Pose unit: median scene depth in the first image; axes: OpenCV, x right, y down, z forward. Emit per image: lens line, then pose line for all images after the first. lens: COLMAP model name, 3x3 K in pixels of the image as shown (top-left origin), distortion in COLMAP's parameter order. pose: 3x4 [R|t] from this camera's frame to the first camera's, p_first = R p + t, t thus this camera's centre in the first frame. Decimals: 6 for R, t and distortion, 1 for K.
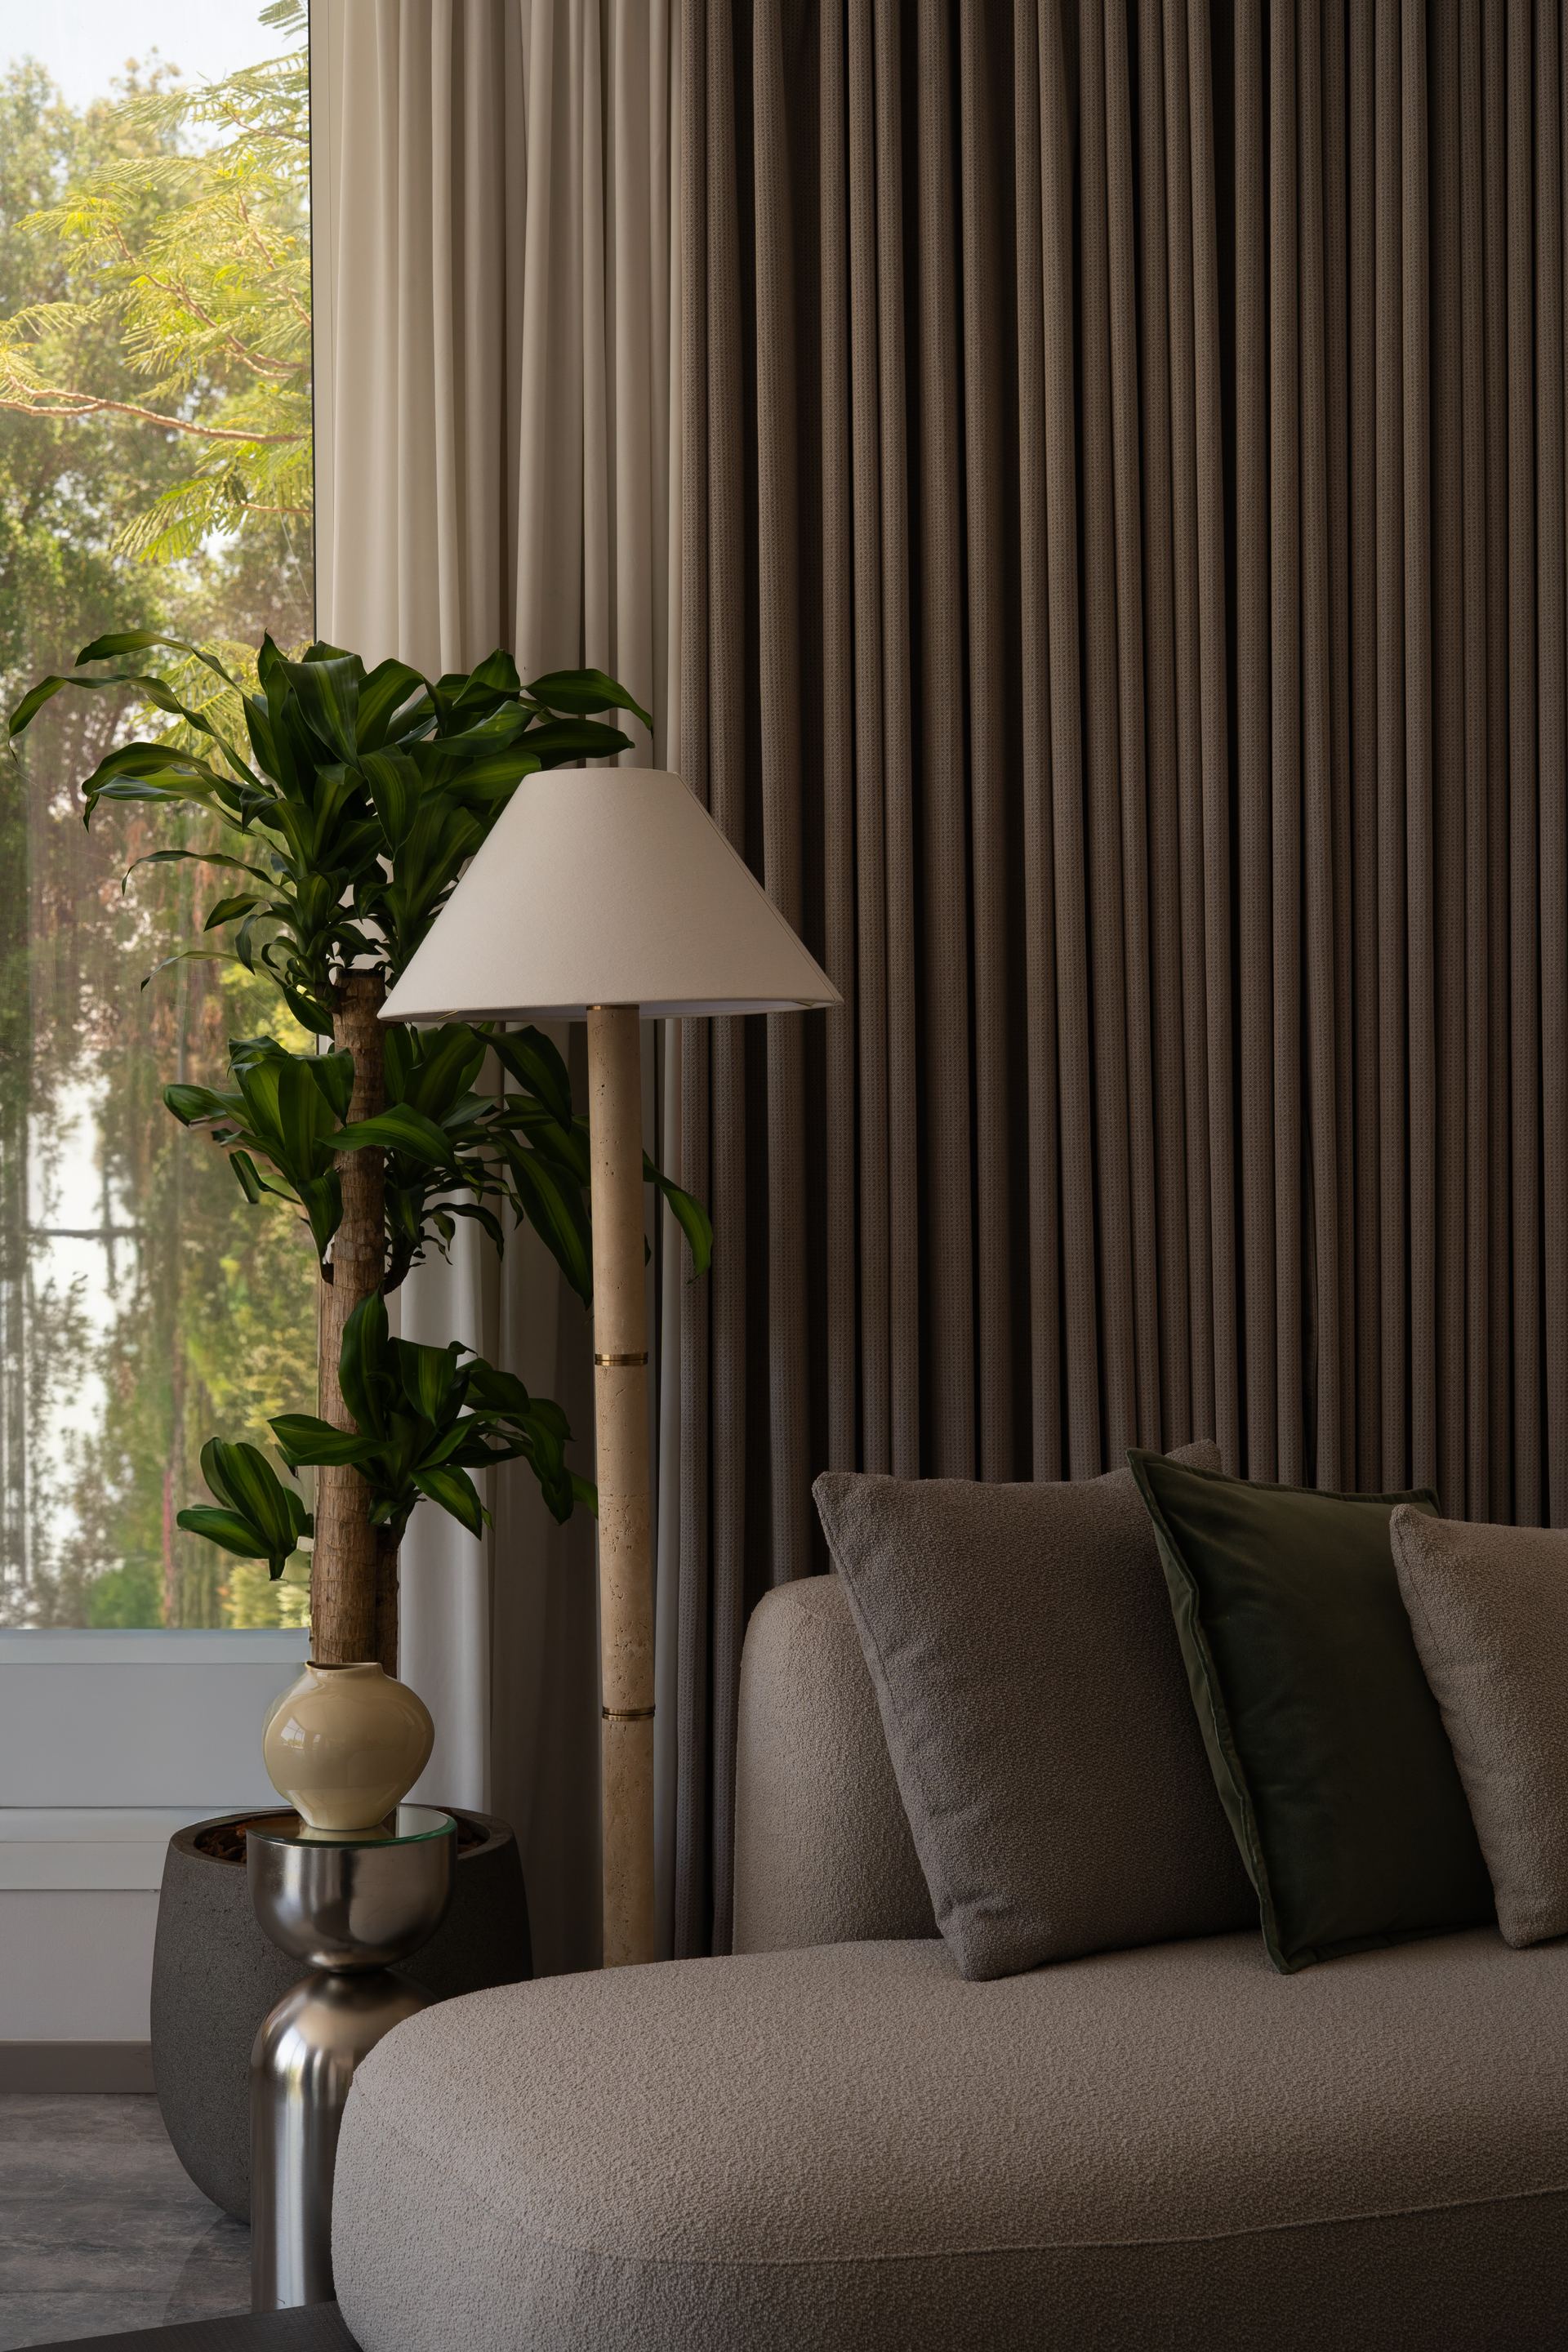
lens RADIAL K [[3421.2, 0, 828.0], [0, 3421.2, 1175.6], [0, 0, 1]] dist [-0.024066, -0.021024]
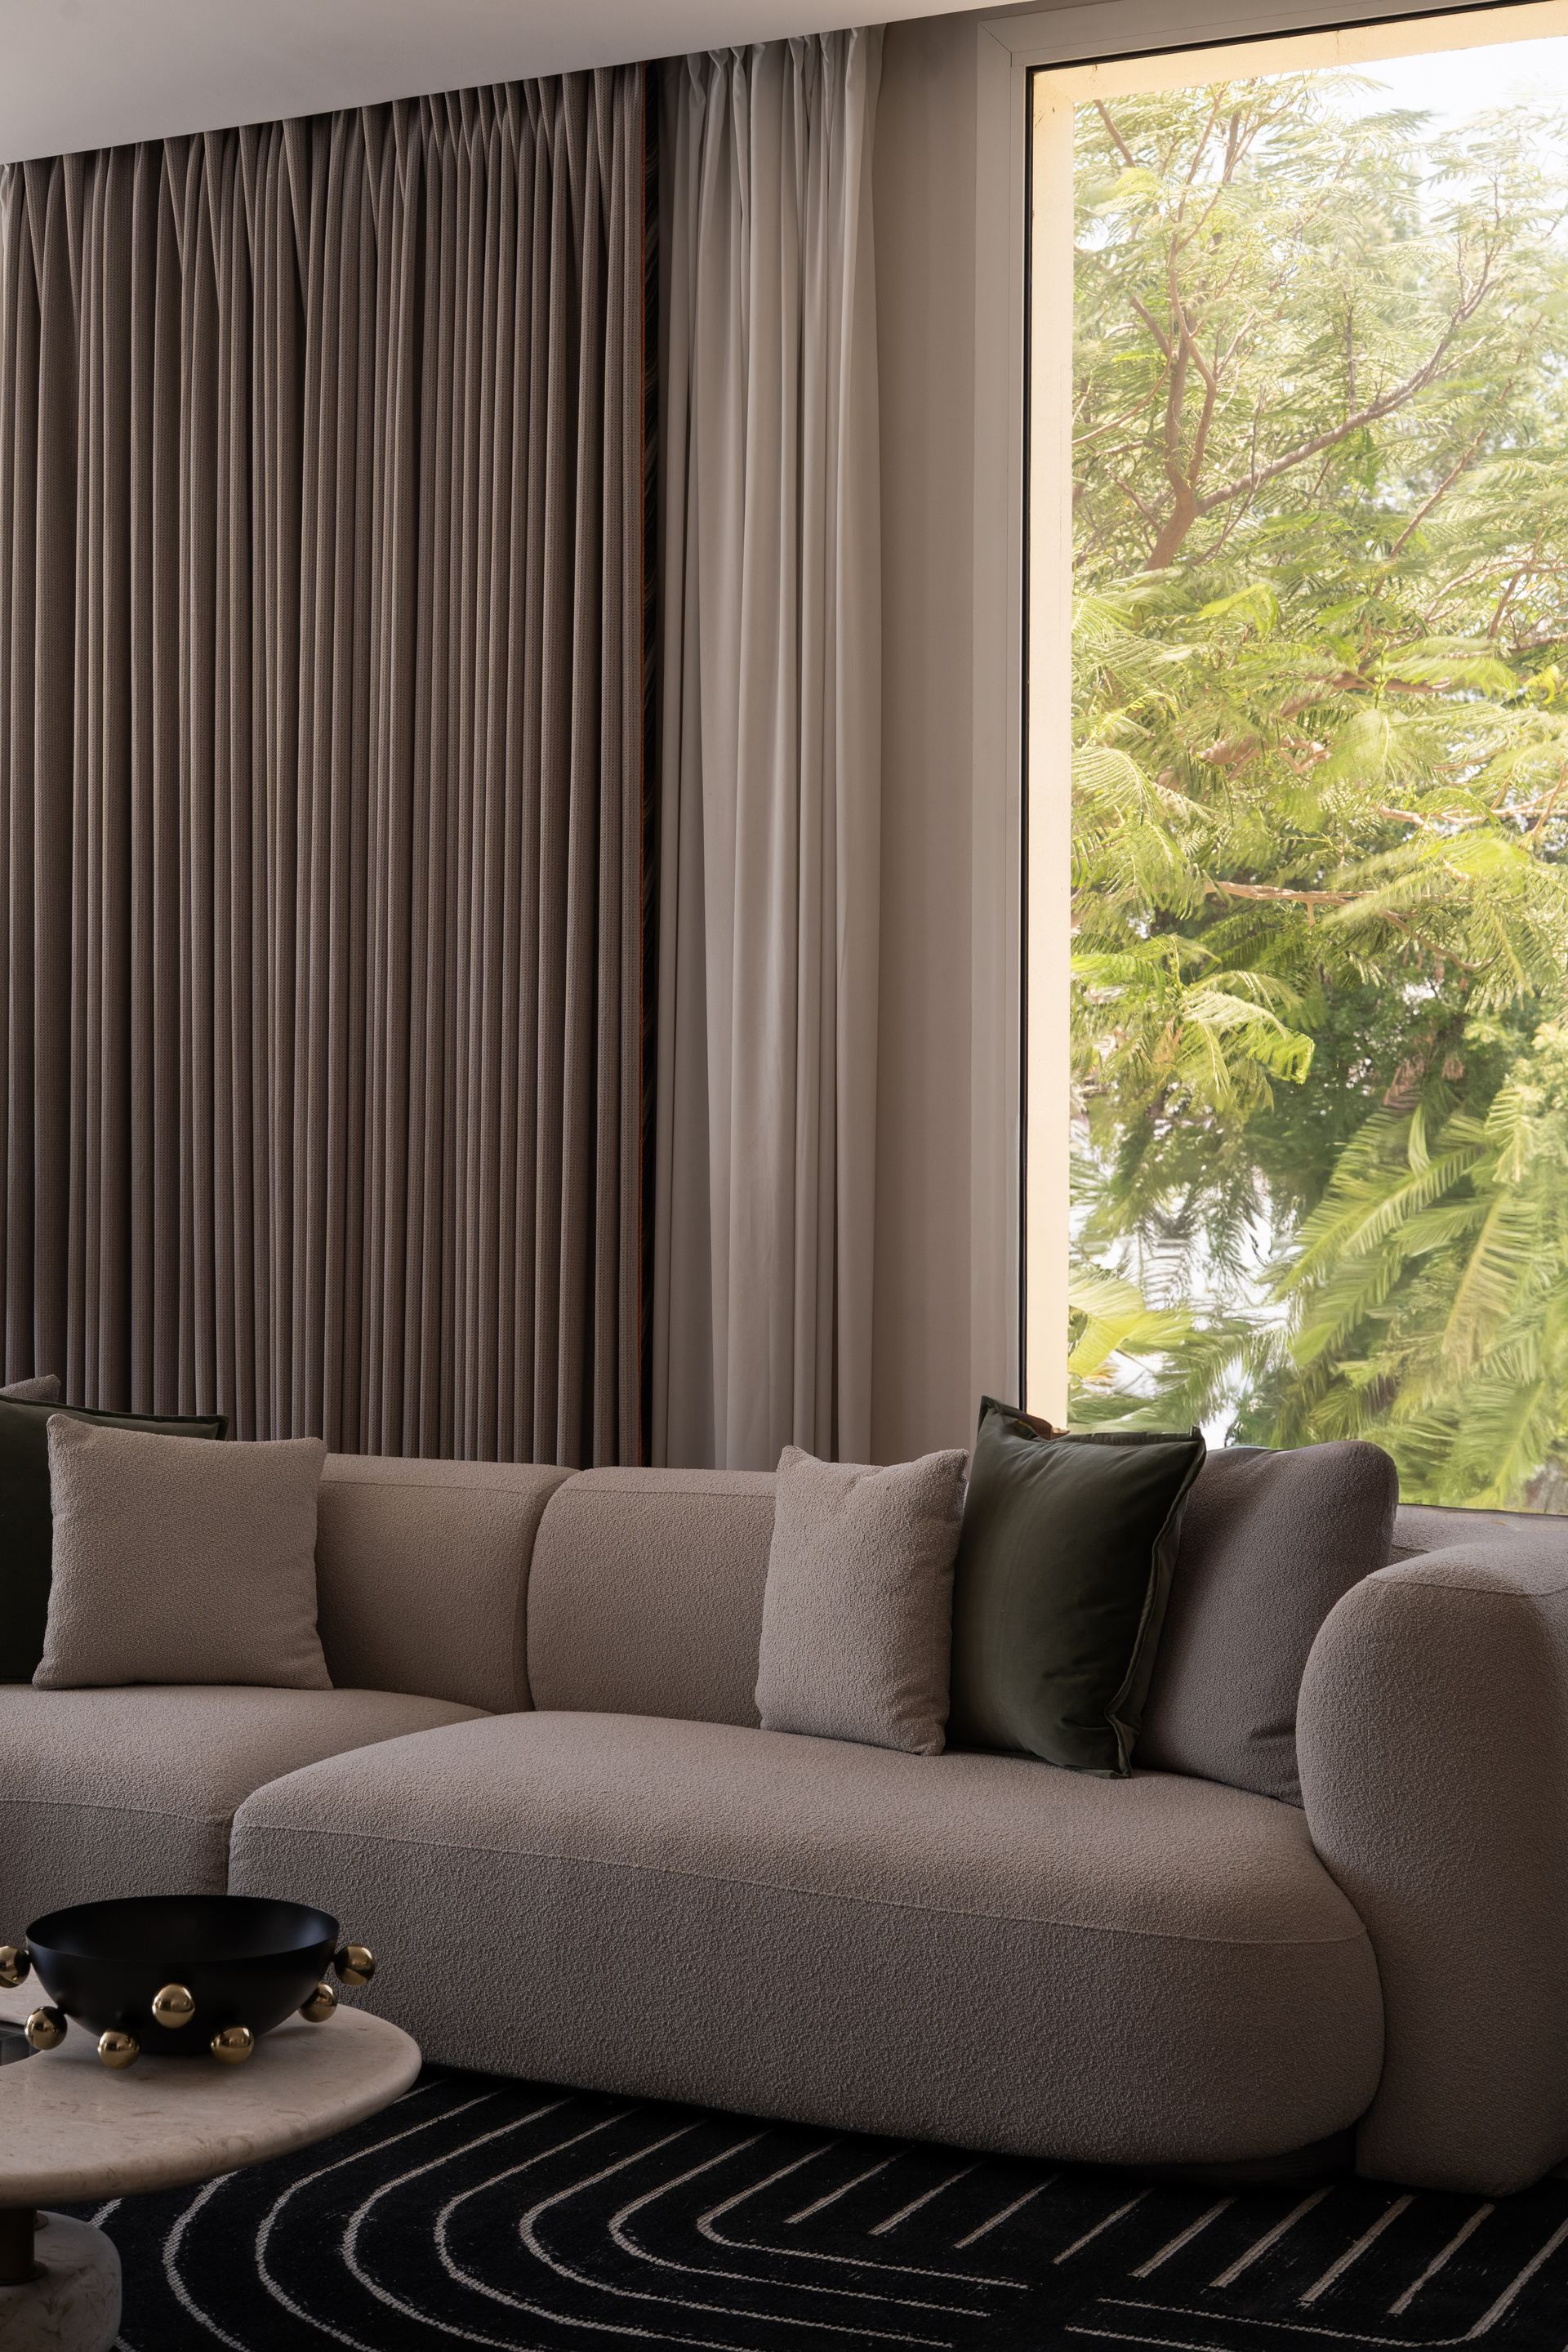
lens RADIAL K [[3402.0, 0, 784.0], [0, 3402.0, 1176.0], [0, 0, 1]] dist [-0.005777, -0.093848]
pose [[0.903209, 0.011847, -0.429038, 1.149085], [-0.018072, 0.999782, -0.010438, -0.002981], [0.428821, 0.017181, 0.903226, -0.278427]]
